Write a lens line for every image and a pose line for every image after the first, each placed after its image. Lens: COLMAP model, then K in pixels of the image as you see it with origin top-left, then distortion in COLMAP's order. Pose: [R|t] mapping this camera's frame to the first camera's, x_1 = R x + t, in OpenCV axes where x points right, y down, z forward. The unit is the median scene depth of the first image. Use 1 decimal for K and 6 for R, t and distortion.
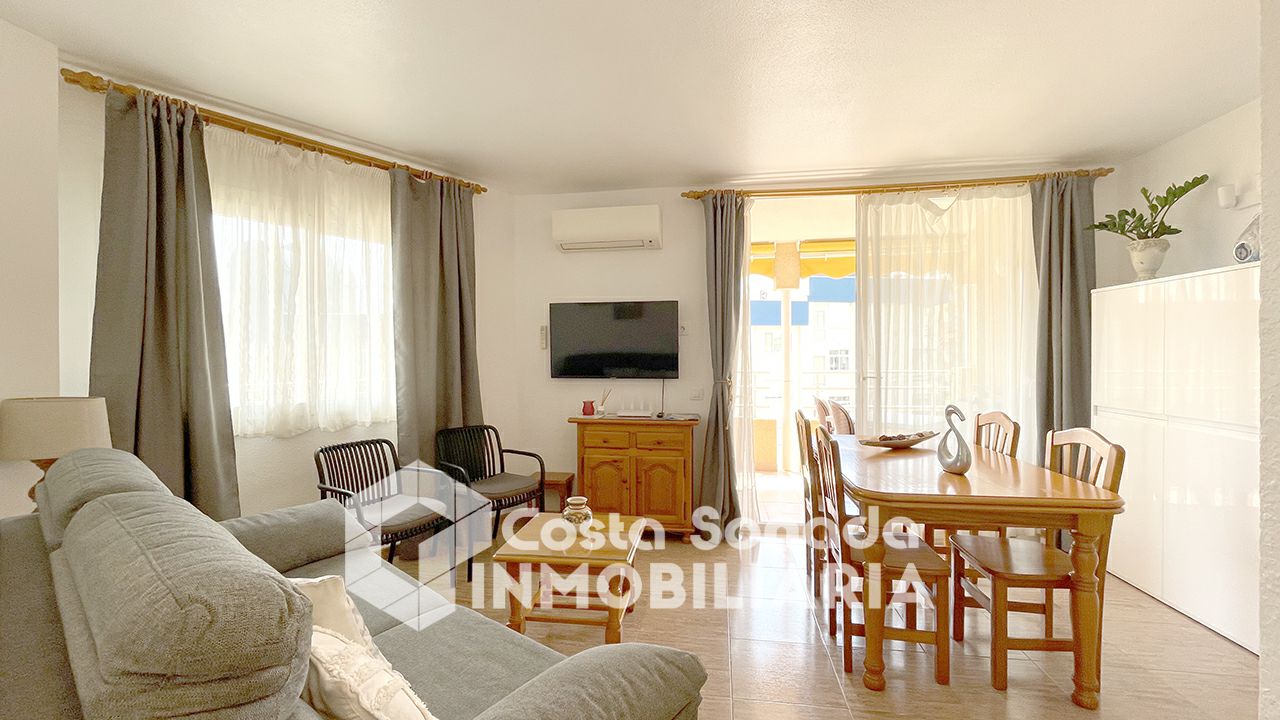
lens RADIAL K [[496.1, 0, 653.9], [0, 496.1, 357.3], [0, 0, 1]] dist [-0.006514, 0.001117]
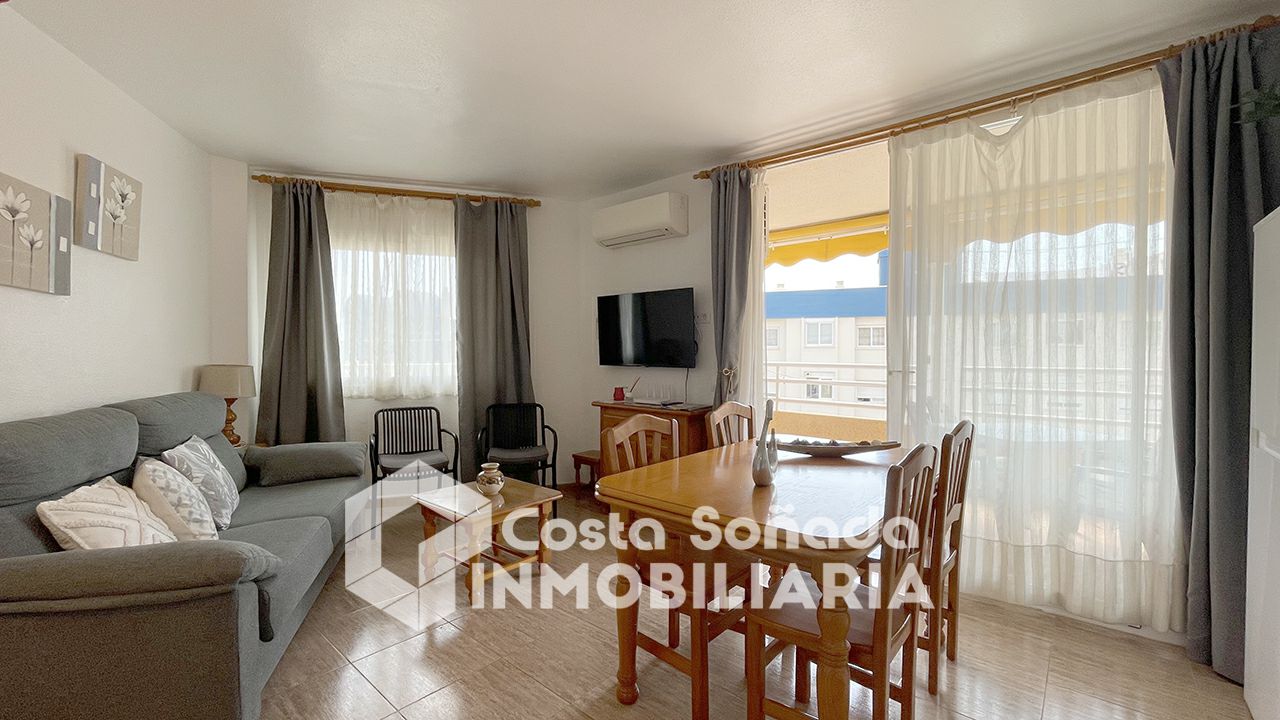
lens RADIAL K [[496.1, 0, 663.0], [0, 496.1, 361.8], [0, 0, 1]] dist [-0.006514, 0.001117]
pose [[0.860329, 0.015762, -0.509496, 0.534420], [-0.005163, 0.999740, 0.022209, 0.010495], [0.509713, -0.016476, 0.860187, 0.142197]]
